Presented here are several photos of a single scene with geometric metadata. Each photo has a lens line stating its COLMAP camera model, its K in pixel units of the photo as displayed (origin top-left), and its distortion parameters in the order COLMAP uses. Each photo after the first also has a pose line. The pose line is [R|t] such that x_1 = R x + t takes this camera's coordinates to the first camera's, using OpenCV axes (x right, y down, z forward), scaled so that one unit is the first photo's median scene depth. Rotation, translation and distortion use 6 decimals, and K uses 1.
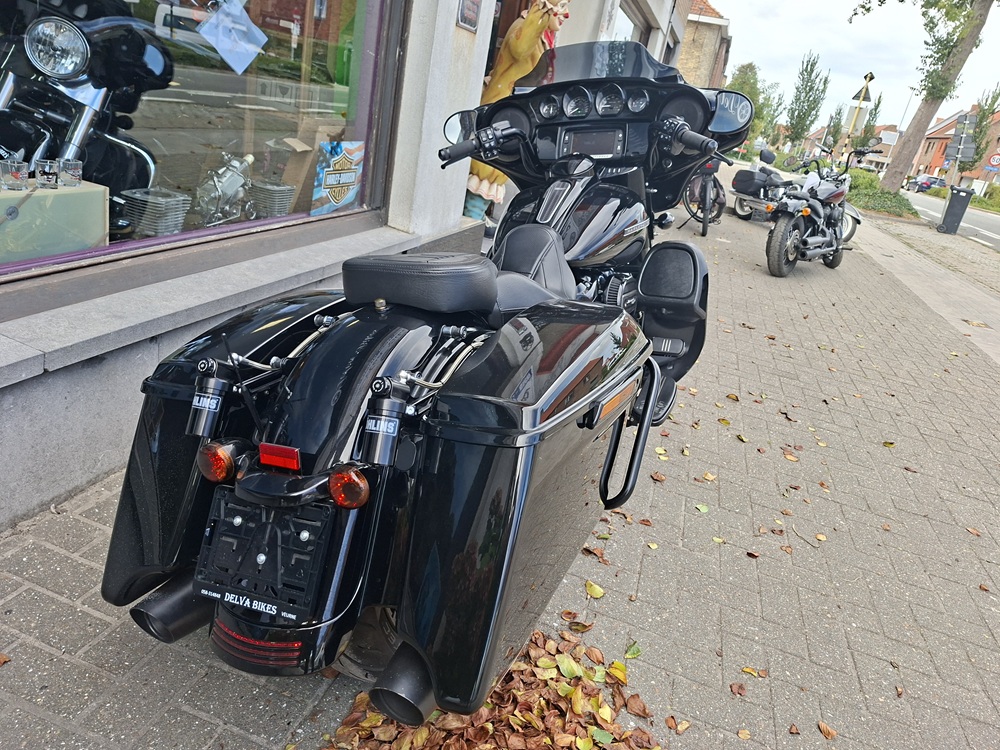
lens RADIAL K [[680.7, 0, 504.0], [0, 680.7, 398.0], [0, 0, 1]] dist [0.053624, -0.068354]
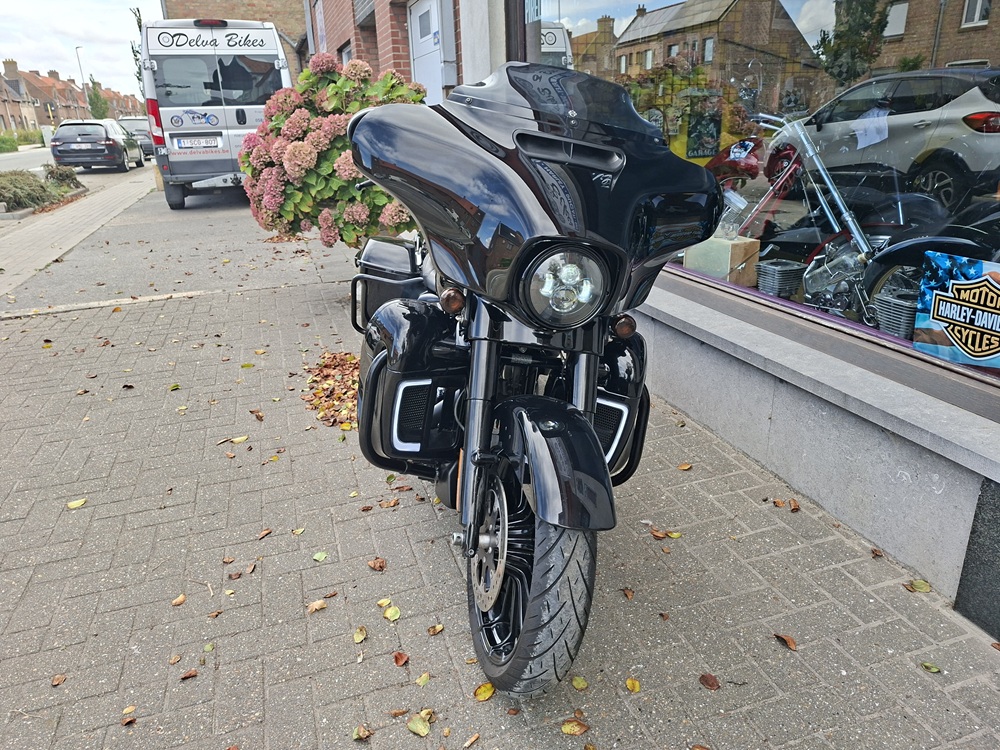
lens RADIAL K [[680.7, 0, 504.0], [0, 680.7, 398.0], [0, 0, 1]] dist [0.053624, -0.068354]
pose [[-0.810476, 0.076519, -0.580752, 0.513766], [-0.331617, 0.757323, 0.562576, -0.506878], [0.482865, 0.648542, -0.588417, 1.290804]]
